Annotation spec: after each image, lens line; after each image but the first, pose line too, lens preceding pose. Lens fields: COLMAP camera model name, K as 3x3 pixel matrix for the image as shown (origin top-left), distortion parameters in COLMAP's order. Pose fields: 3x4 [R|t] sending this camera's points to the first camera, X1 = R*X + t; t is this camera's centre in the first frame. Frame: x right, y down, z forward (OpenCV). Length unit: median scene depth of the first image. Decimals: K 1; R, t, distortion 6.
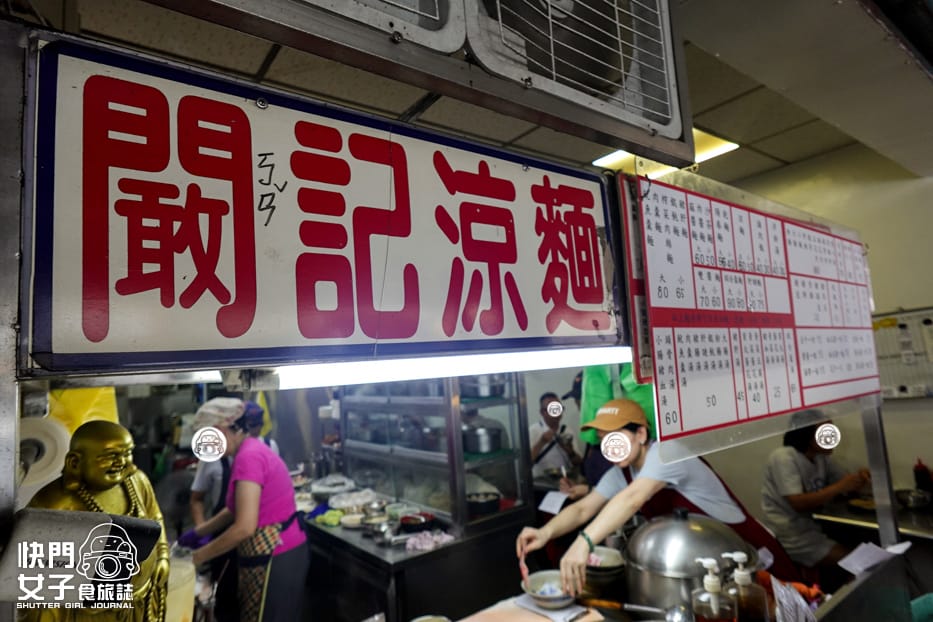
lens RADIAL K [[526.8, 0, 466.5], [0, 526.8, 311.0], [0, 0, 1]] dist [-0.000811, 0.000798]
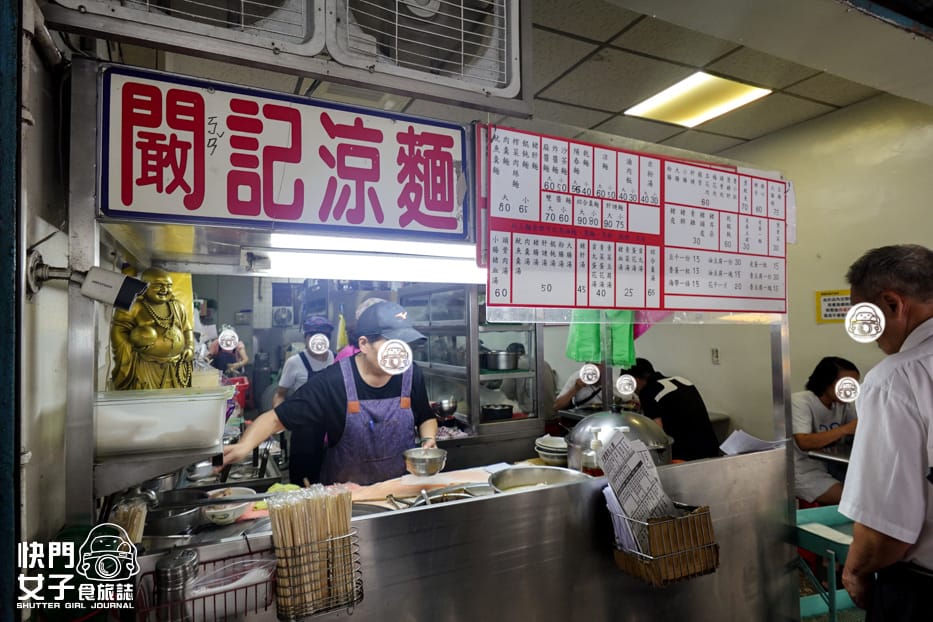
lens RADIAL K [[526.8, 0, 466.5], [0, 526.8, 311.0], [0, 0, 1]] dist [-0.000811, 0.000798]
pose [[0.978744, 0.051575, -0.198493, 0.674994], [-0.034744, 0.995571, 0.087362, 0.147378], [0.202119, -0.078609, 0.976201, -0.534529]]
